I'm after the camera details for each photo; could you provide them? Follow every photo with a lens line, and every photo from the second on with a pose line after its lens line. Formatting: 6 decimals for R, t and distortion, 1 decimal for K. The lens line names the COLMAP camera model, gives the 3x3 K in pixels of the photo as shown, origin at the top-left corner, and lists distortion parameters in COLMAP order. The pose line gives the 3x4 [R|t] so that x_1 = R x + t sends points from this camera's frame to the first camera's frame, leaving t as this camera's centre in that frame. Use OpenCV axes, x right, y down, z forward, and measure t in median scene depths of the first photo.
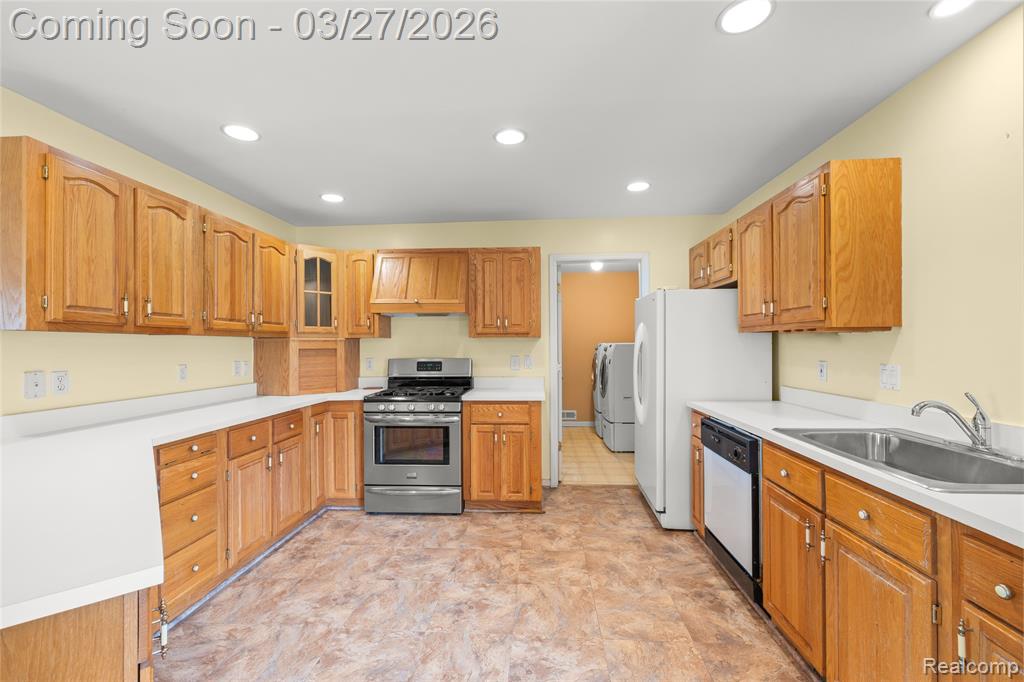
lens RADIAL K [[431.4, 0, 511.7], [0, 431.4, 344.5], [0, 0, 1]] dist [-0.000607, 0.000047]
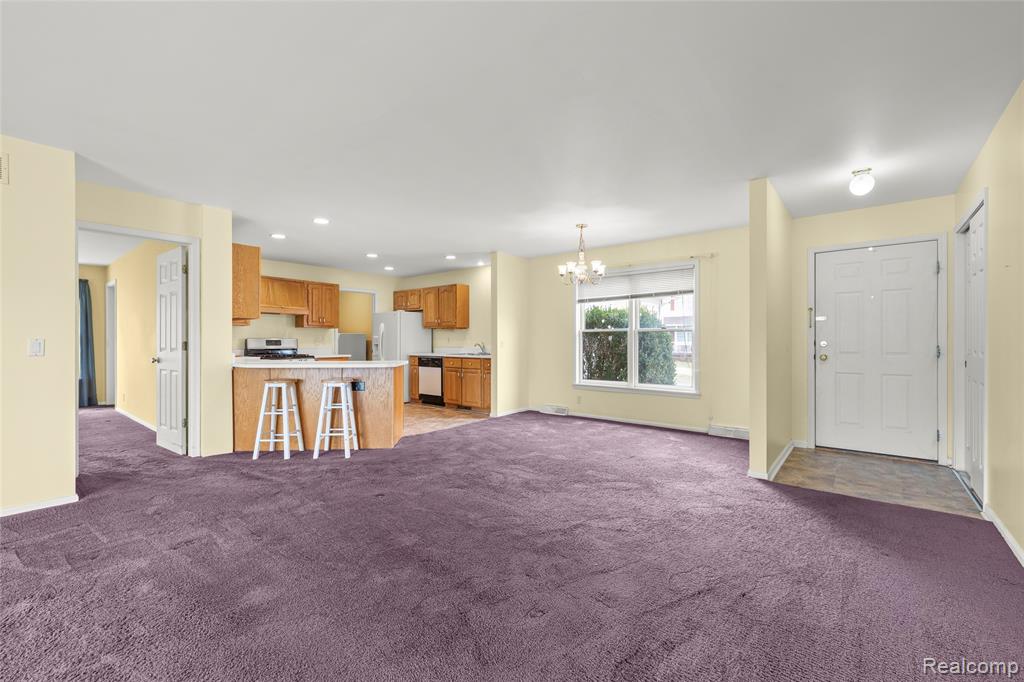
lens RADIAL K [[431.4, 0, 511.7], [0, 431.4, 344.5], [0, 0, 1]] dist [-0.000607, 0.000047]
pose [[0.581105, -0.000824, 0.813828, -1.164057], [-0.002166, 0.999994, 0.002559, 0.056810], [-0.813825, -0.003250, 0.581100, -0.901358]]
